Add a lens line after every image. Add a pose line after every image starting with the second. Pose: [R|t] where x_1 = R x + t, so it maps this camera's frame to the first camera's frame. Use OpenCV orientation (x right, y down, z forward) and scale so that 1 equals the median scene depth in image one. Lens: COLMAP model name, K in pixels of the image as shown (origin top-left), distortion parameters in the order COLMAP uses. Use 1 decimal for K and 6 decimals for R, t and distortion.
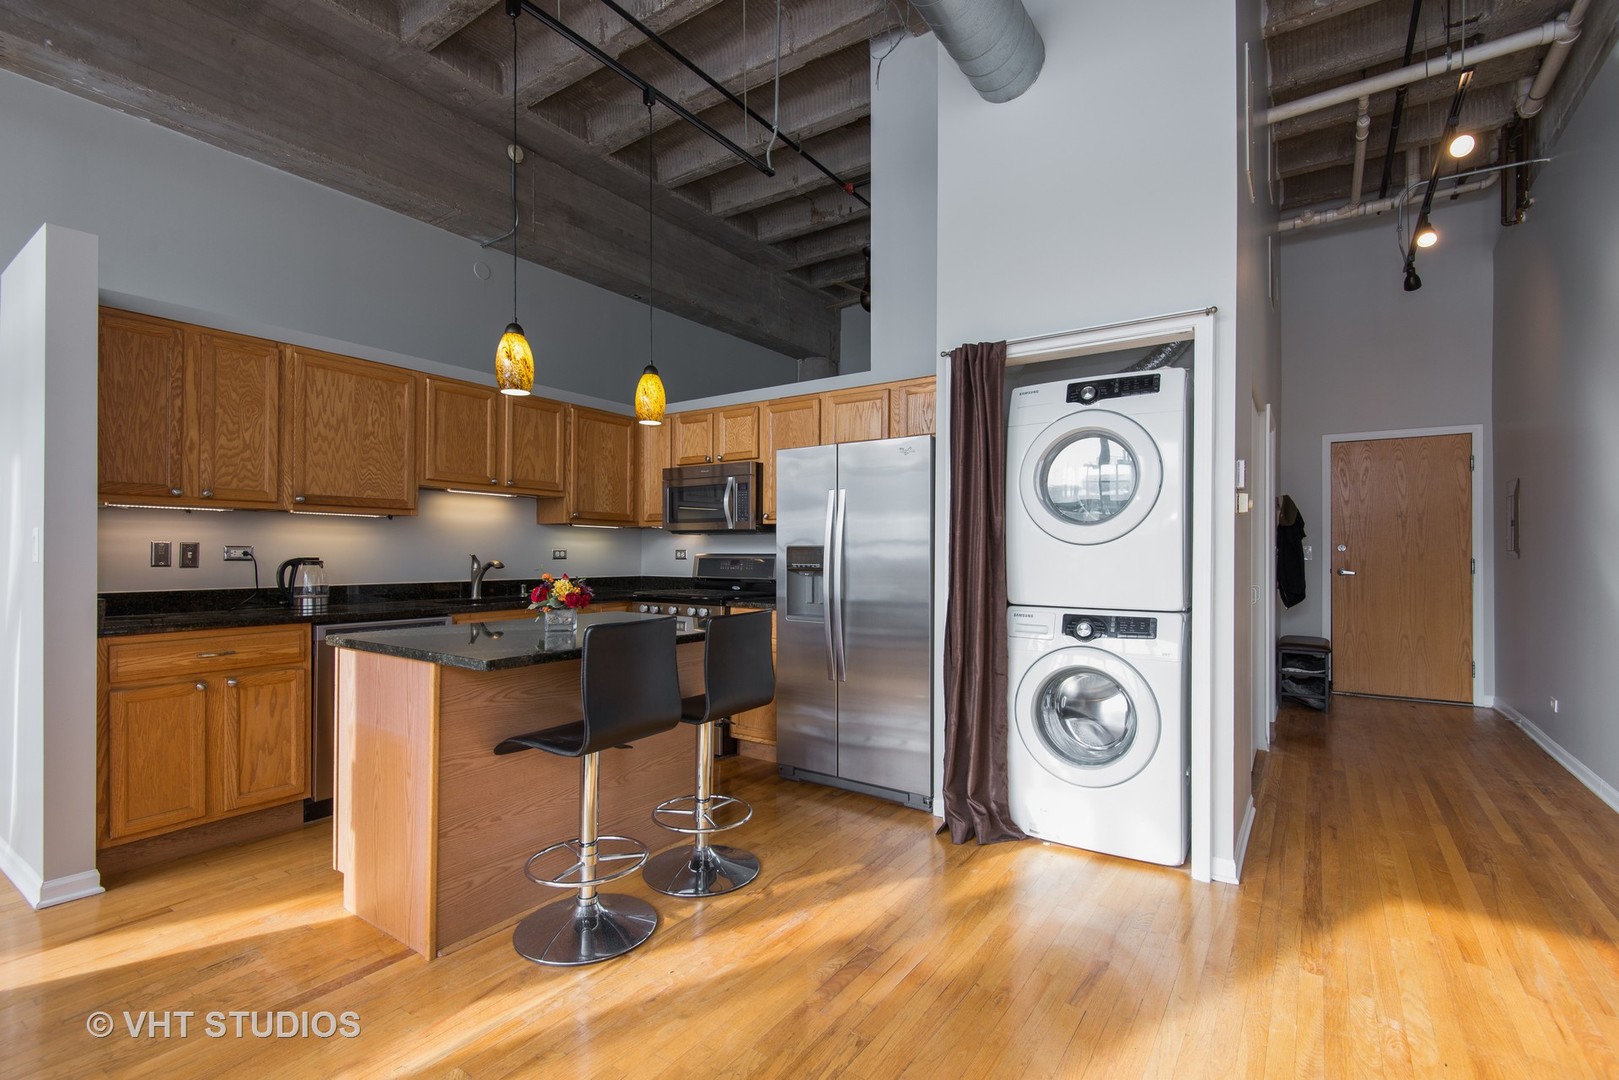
lens RADIAL K [[749.5, 0, 807.3], [0, 749.5, 550.2], [0, 0, 1]] dist [-0.026183, -0.001357]
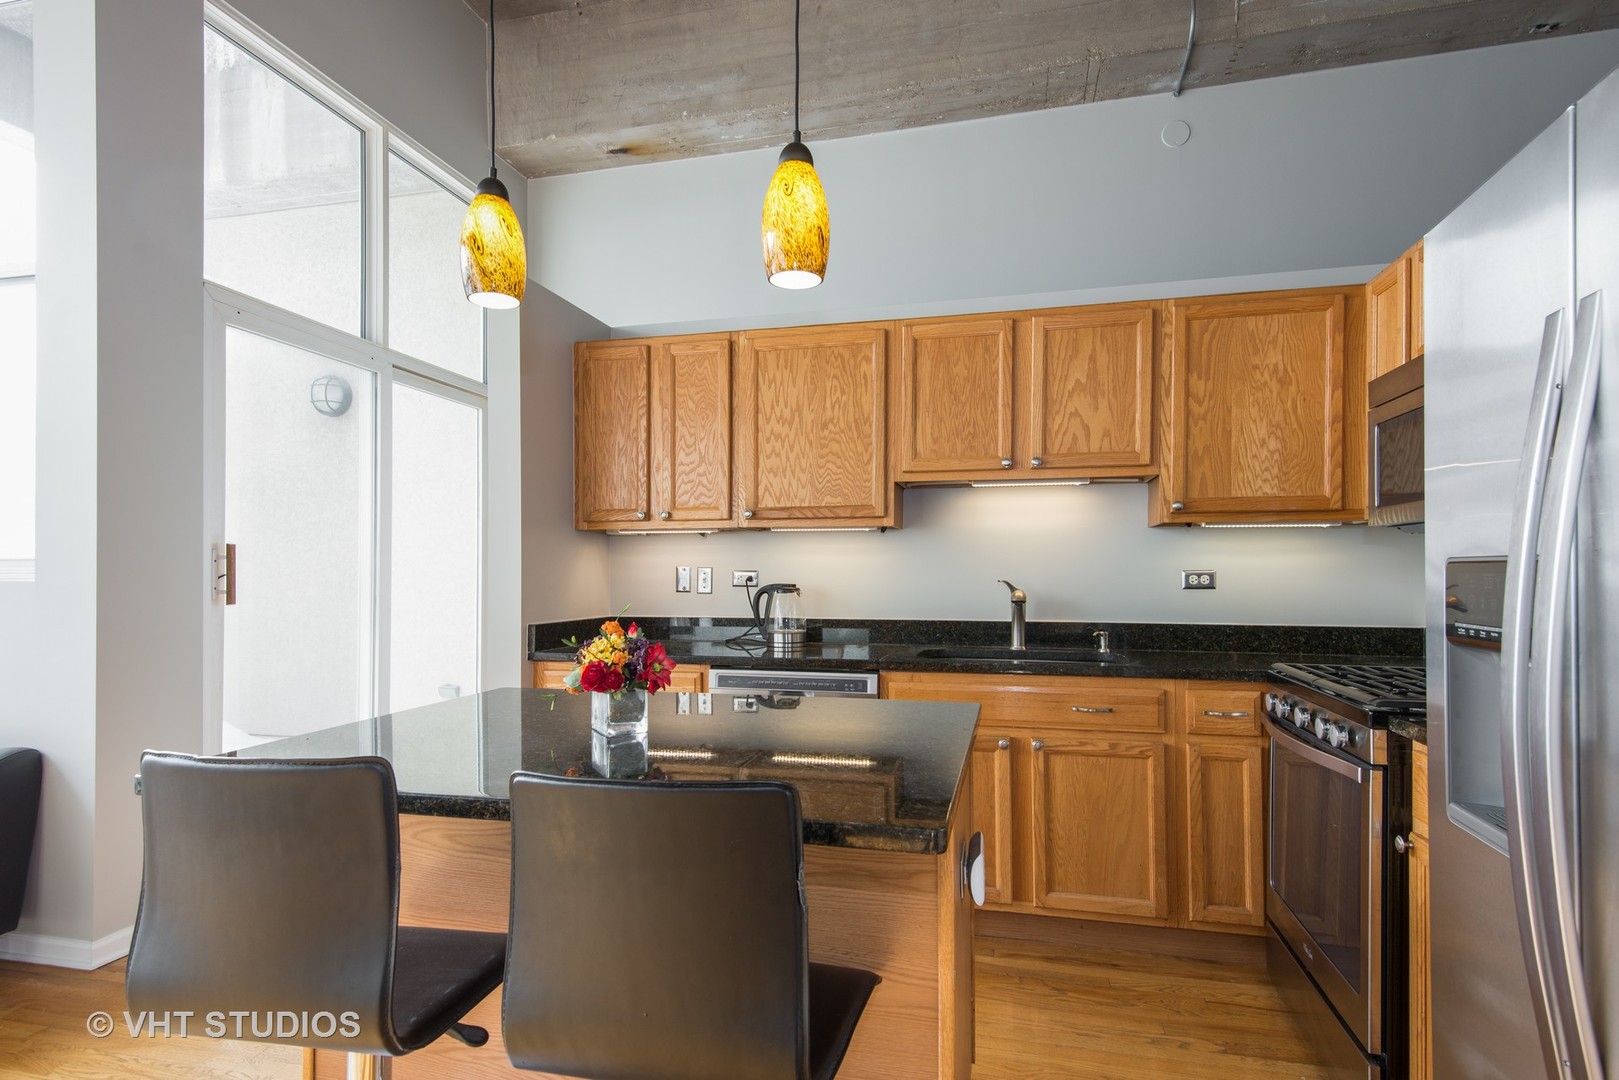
lens RADIAL K [[832.1, 0, 792.5], [0, 832.1, 578.4], [0, 0, 1]] dist [0.025103, -0.001870]
pose [[0.340011, 0.000614, -0.940421, 0.199525], [0.007247, 0.999968, 0.003273, 0.000665], [0.940394, -0.007928, 0.339996, 0.683060]]
